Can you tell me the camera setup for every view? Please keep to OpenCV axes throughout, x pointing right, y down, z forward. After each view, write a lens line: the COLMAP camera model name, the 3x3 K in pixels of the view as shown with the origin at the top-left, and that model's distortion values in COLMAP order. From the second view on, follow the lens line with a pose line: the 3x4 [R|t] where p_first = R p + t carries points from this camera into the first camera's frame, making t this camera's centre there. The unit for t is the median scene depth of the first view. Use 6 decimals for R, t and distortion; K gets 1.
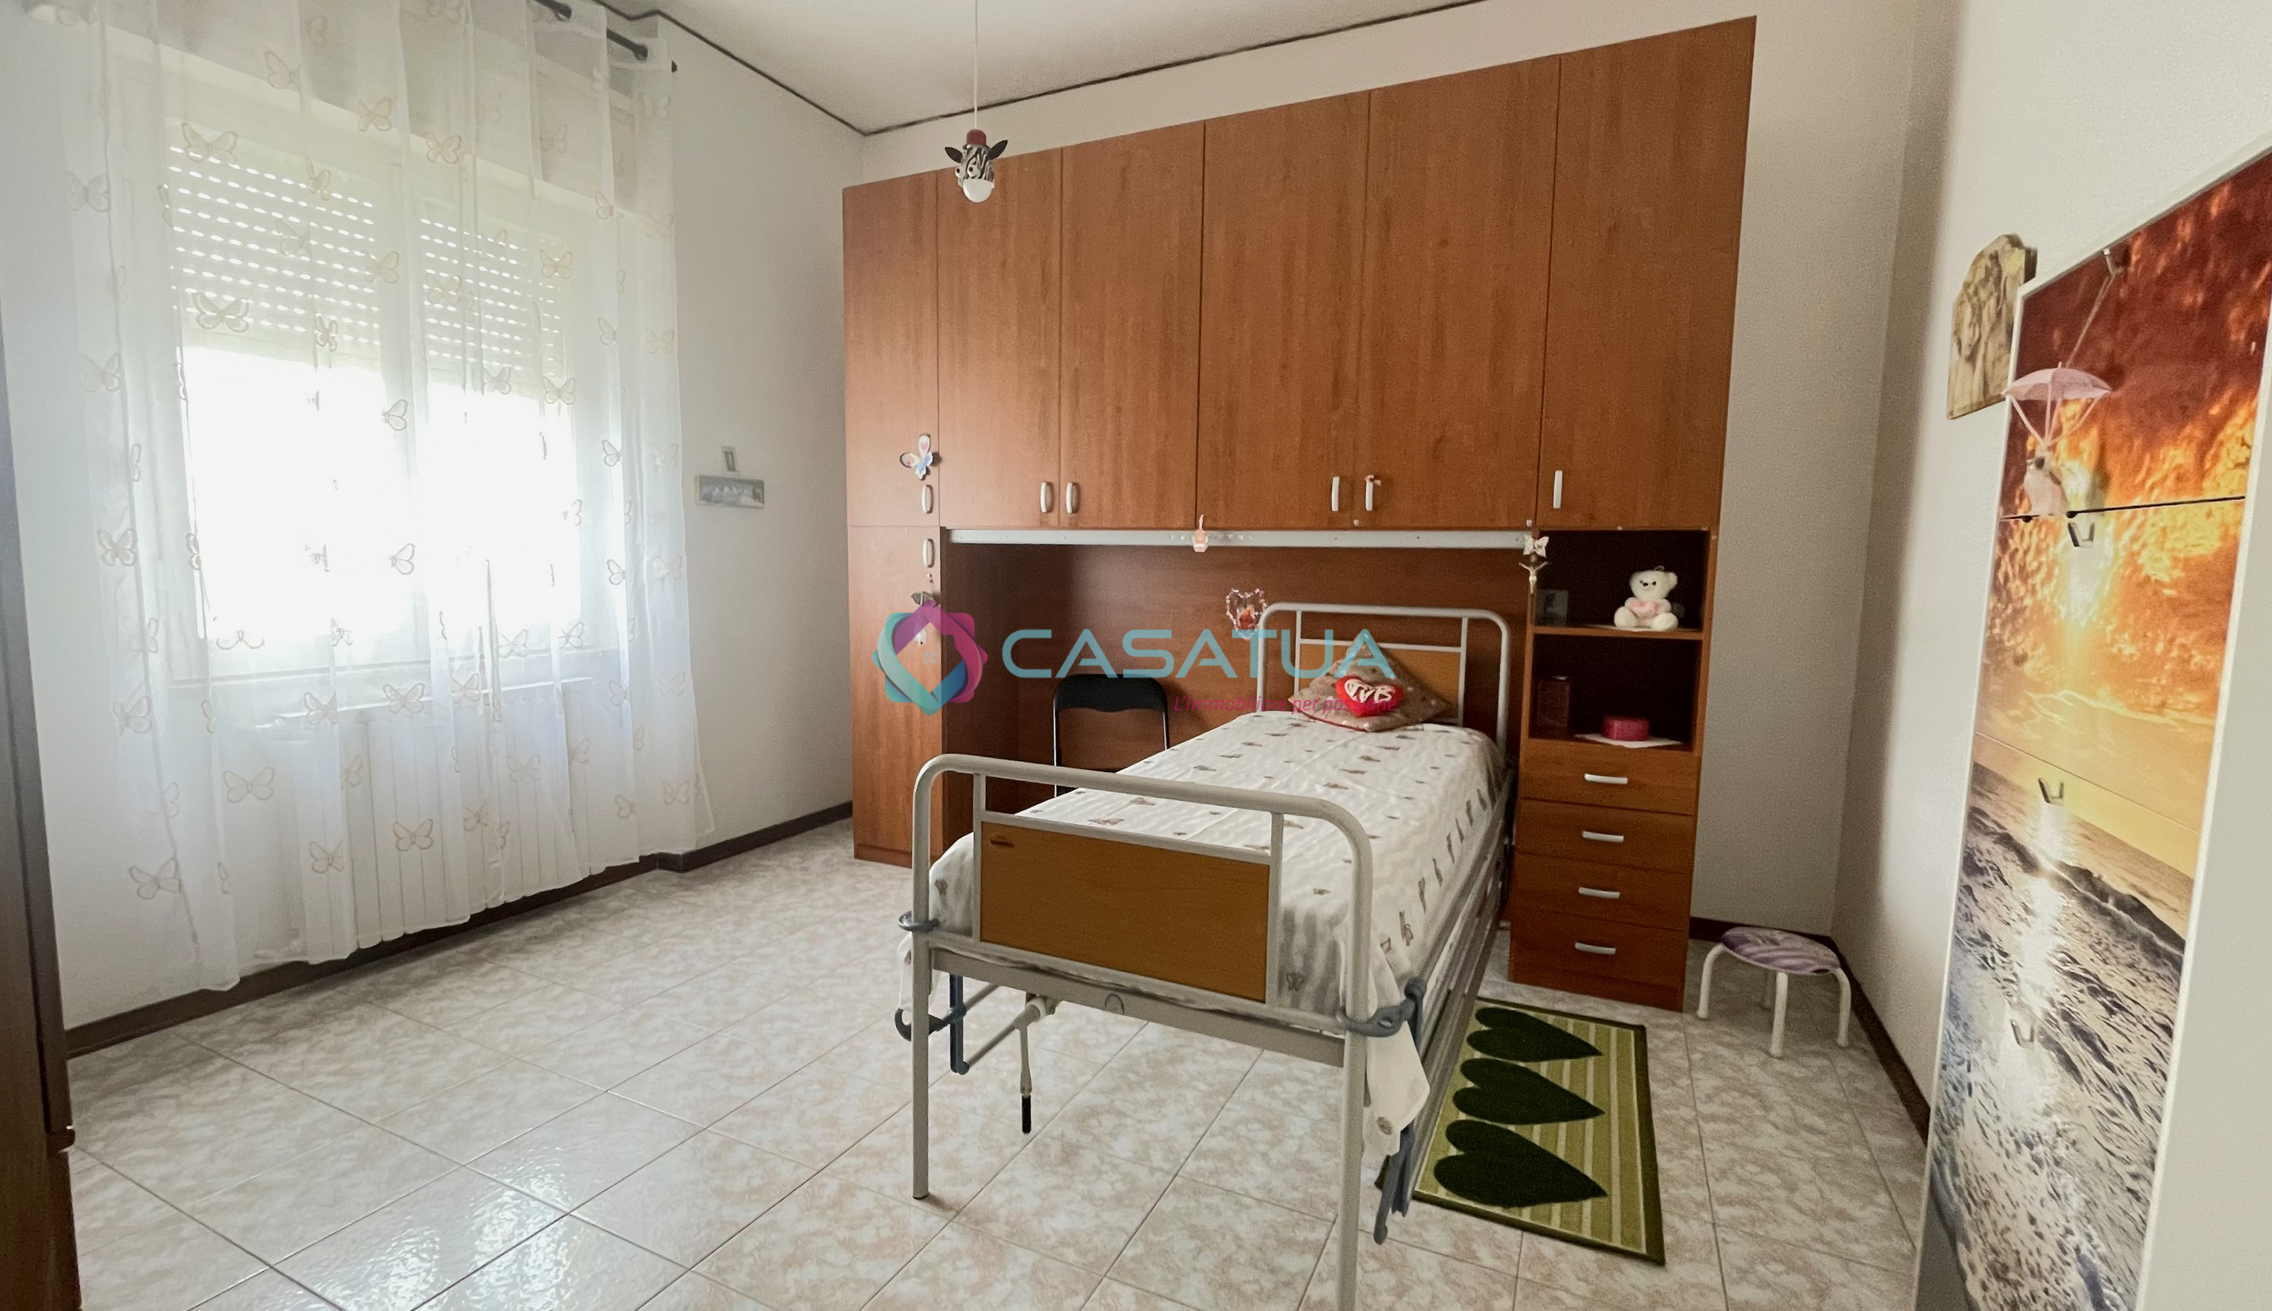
lens RADIAL K [[987.9, 0, 1112.8], [0, 987.9, 663.8], [0, 0, 1]] dist [-0.000269, -0.000052]
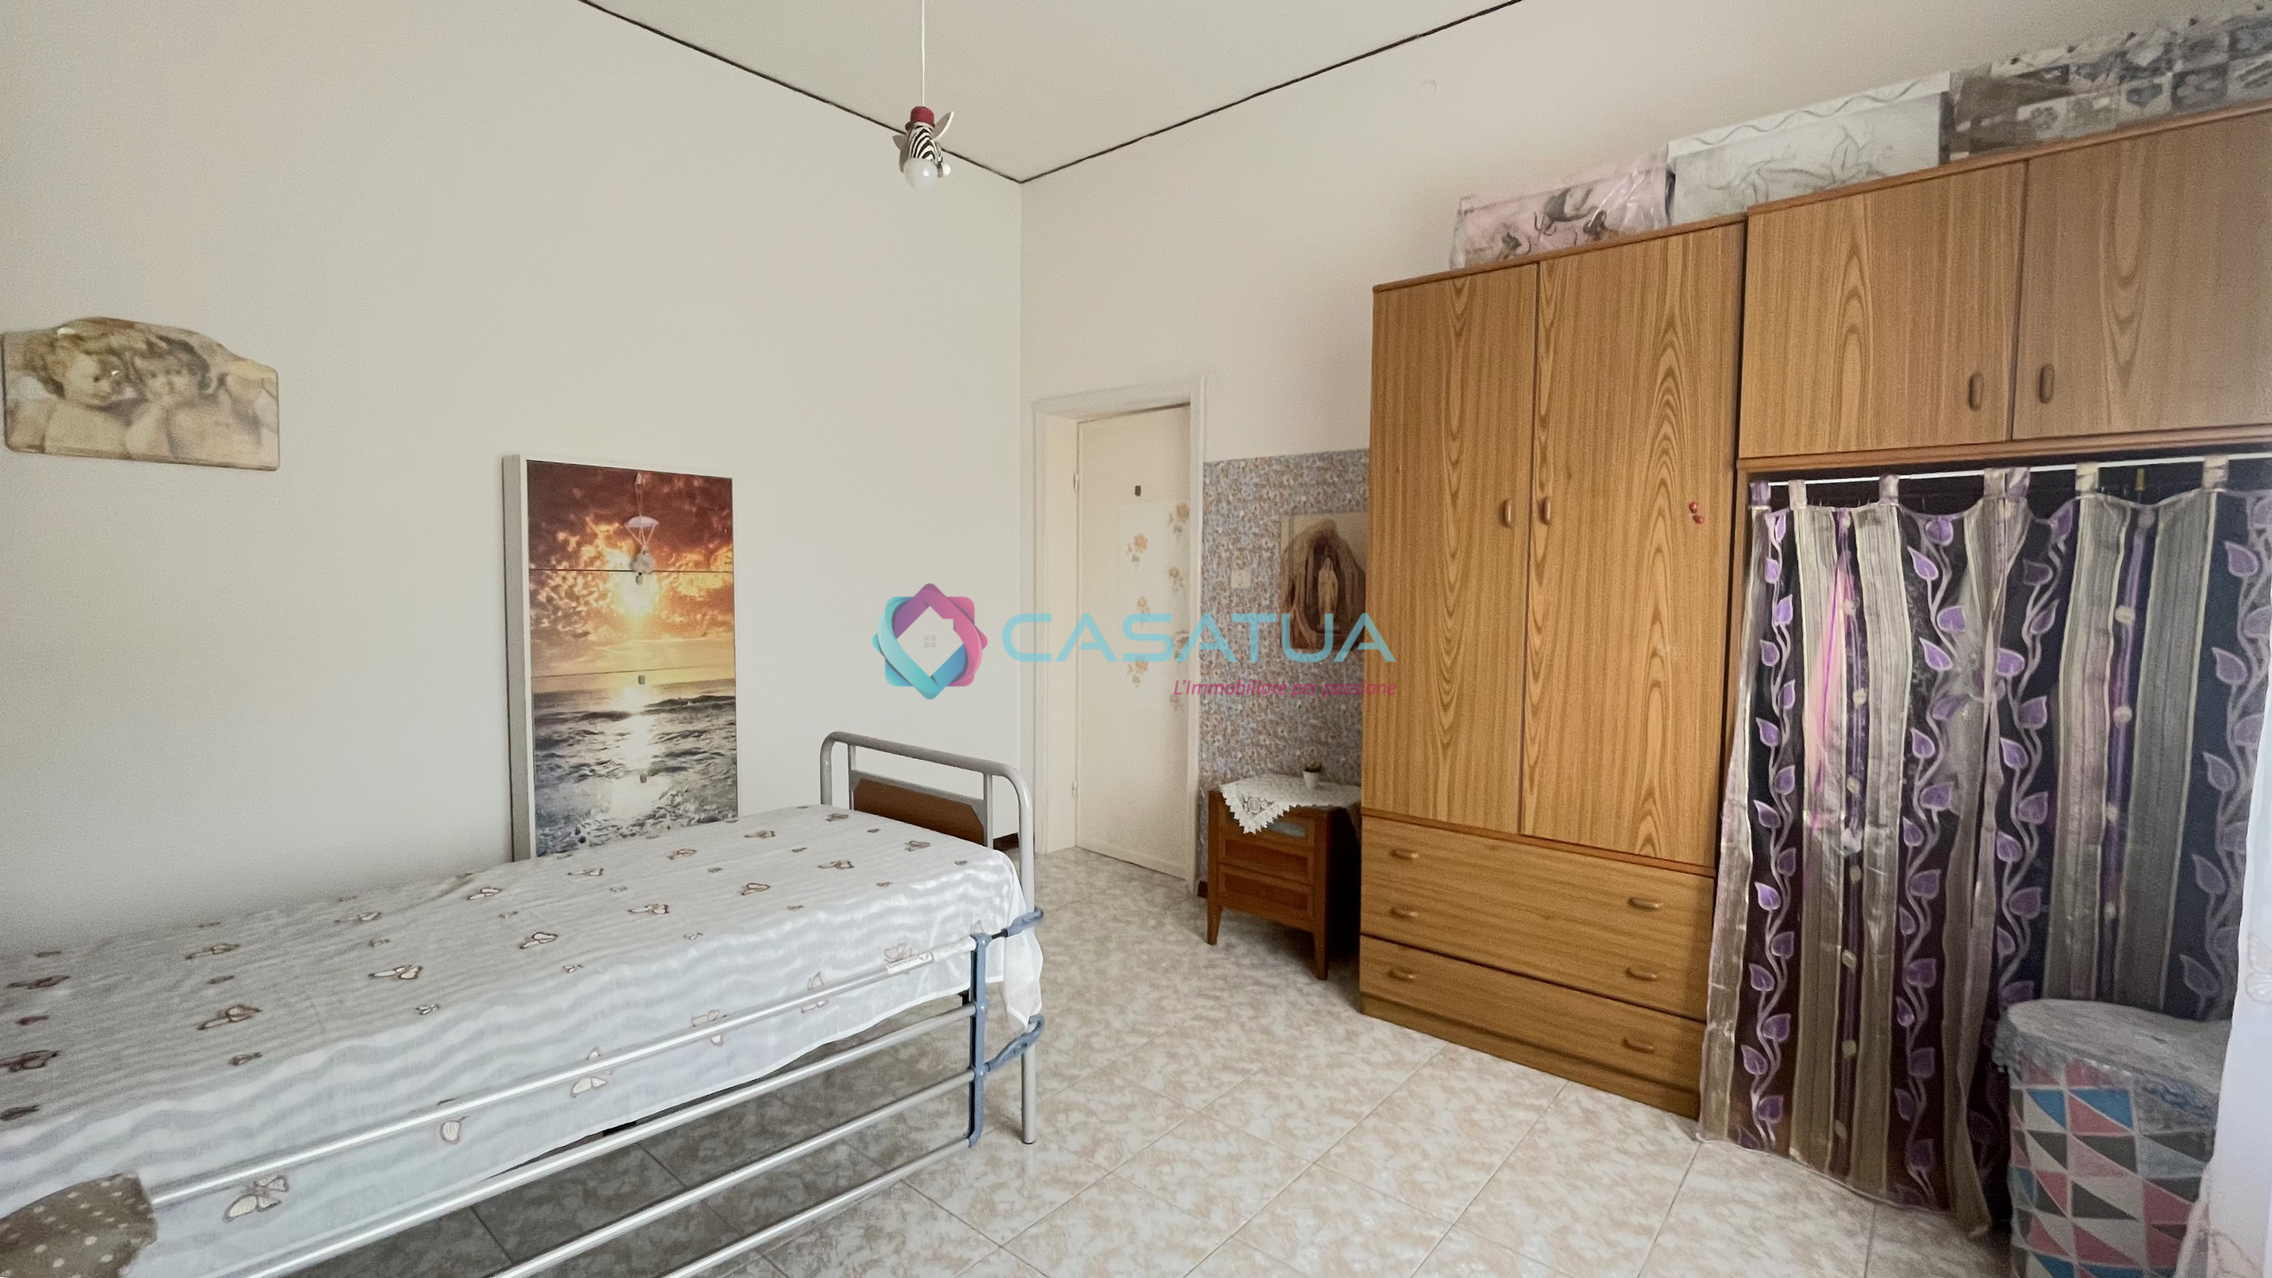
lens RADIAL K [[987.3, 0, 1112.7], [0, 987.3, 645.5], [0, 0, 1]] dist [0.002749, -0.000868]
pose [[-0.968162, -0.039906, 0.247123, -0.360159], [0.004632, 0.984187, 0.177074, -0.169319], [-0.250282, 0.172581, -0.952667, 1.285429]]
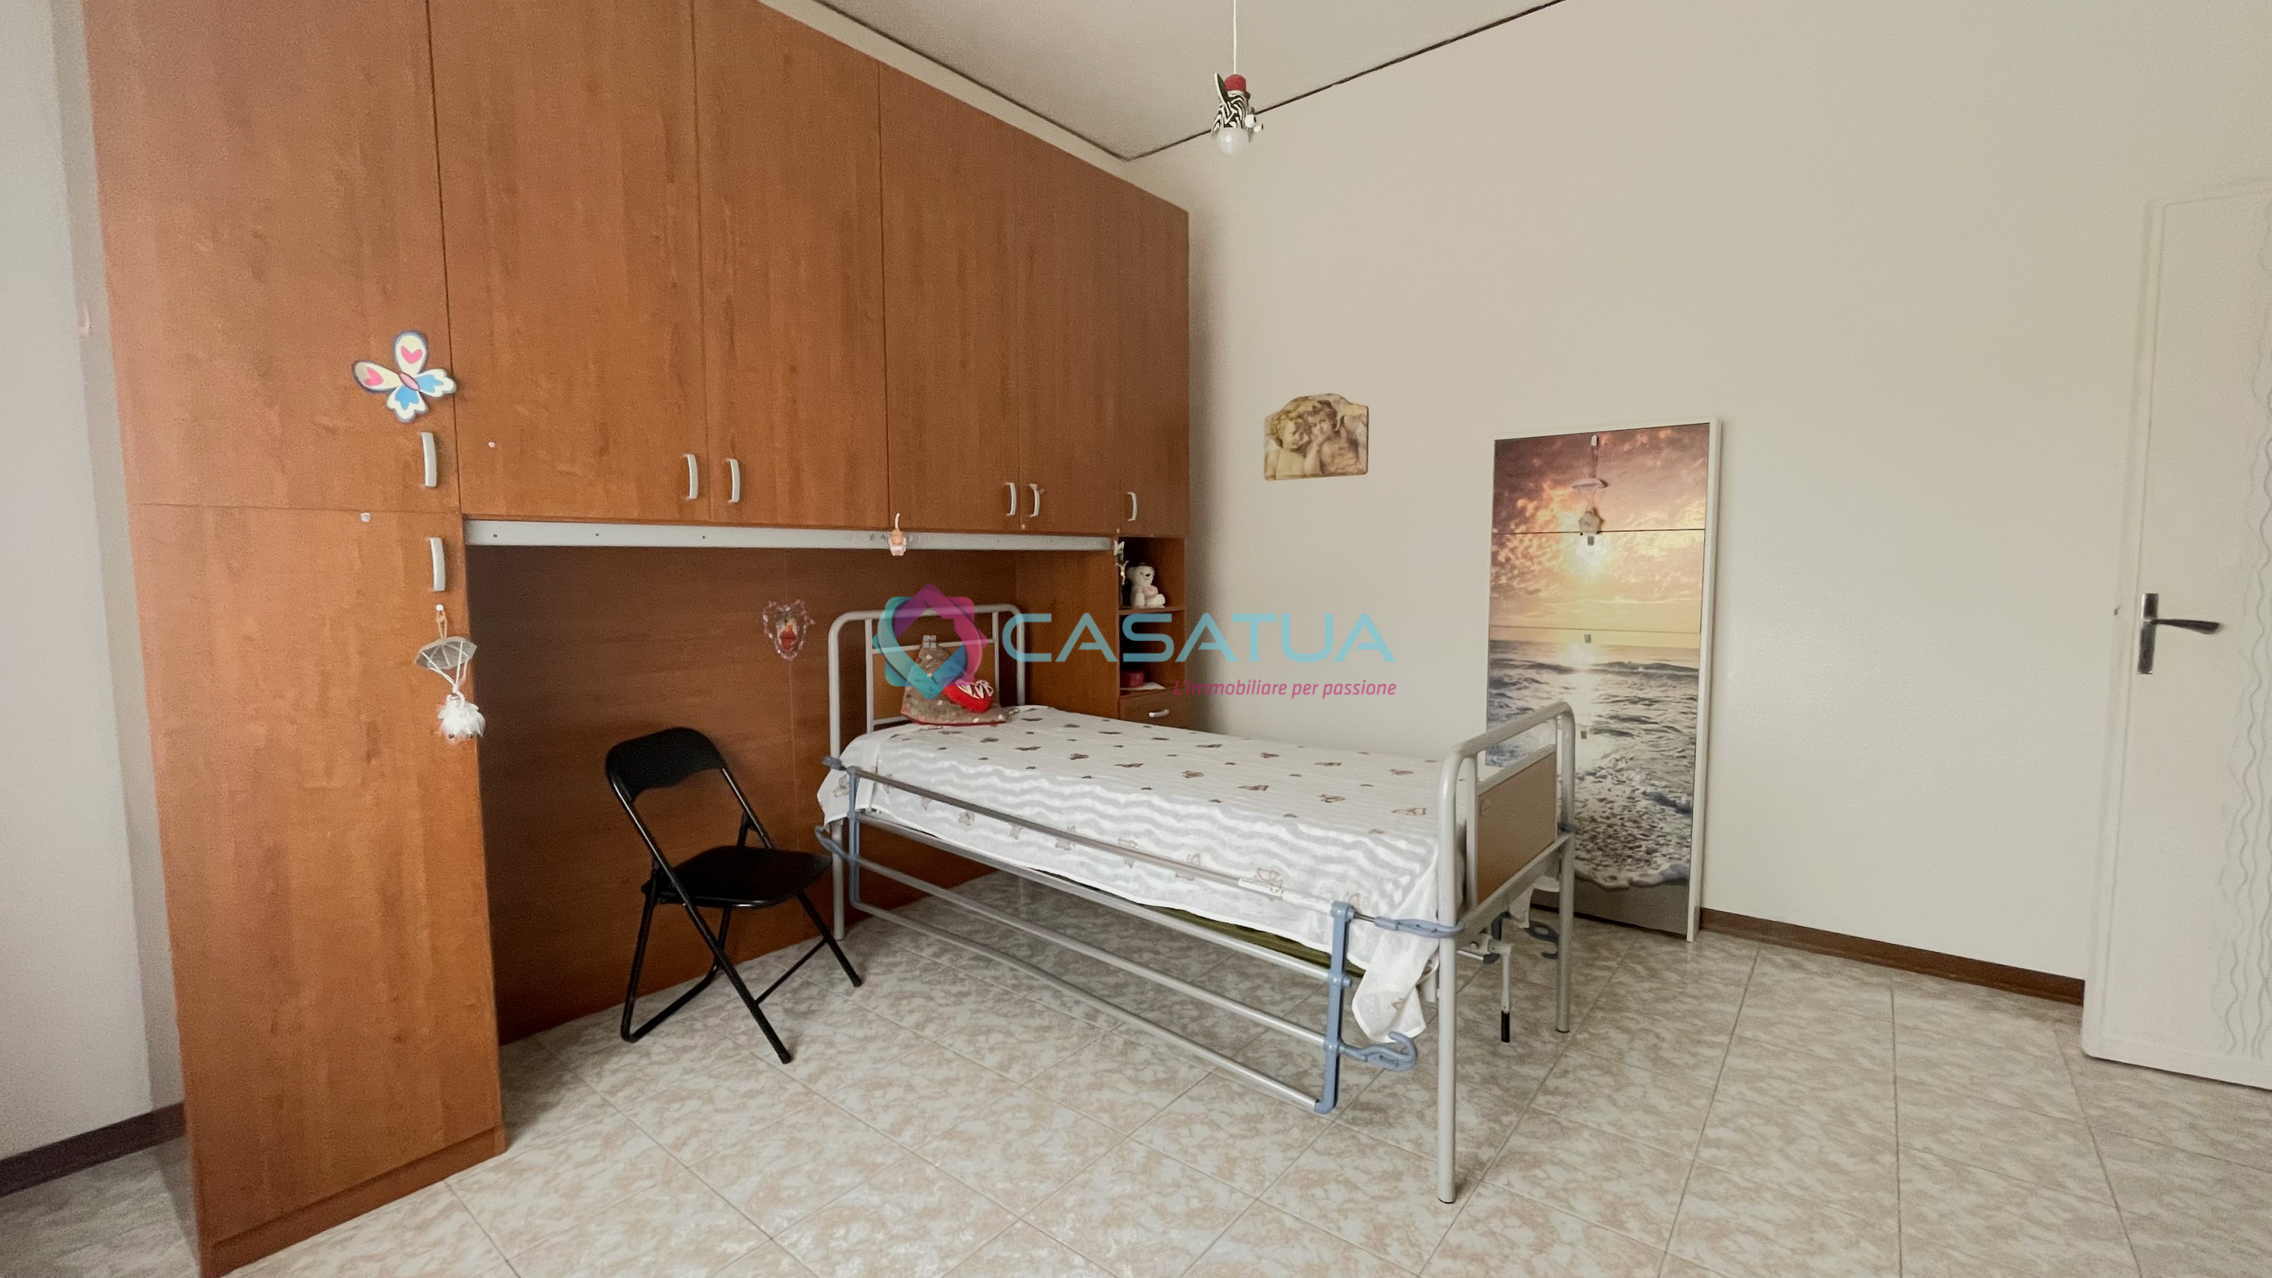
lens RADIAL K [[941.1, 0, 1136.0], [0, 941.1, 639.0], [0, 0, 1]] dist [-0.003380, -0.000389]
pose [[0.209291, -0.095303, 0.973198, -0.718489], [0.119858, 0.990235, 0.071195, -0.079579], [-0.970480, 0.101745, 0.218670, 0.663786]]
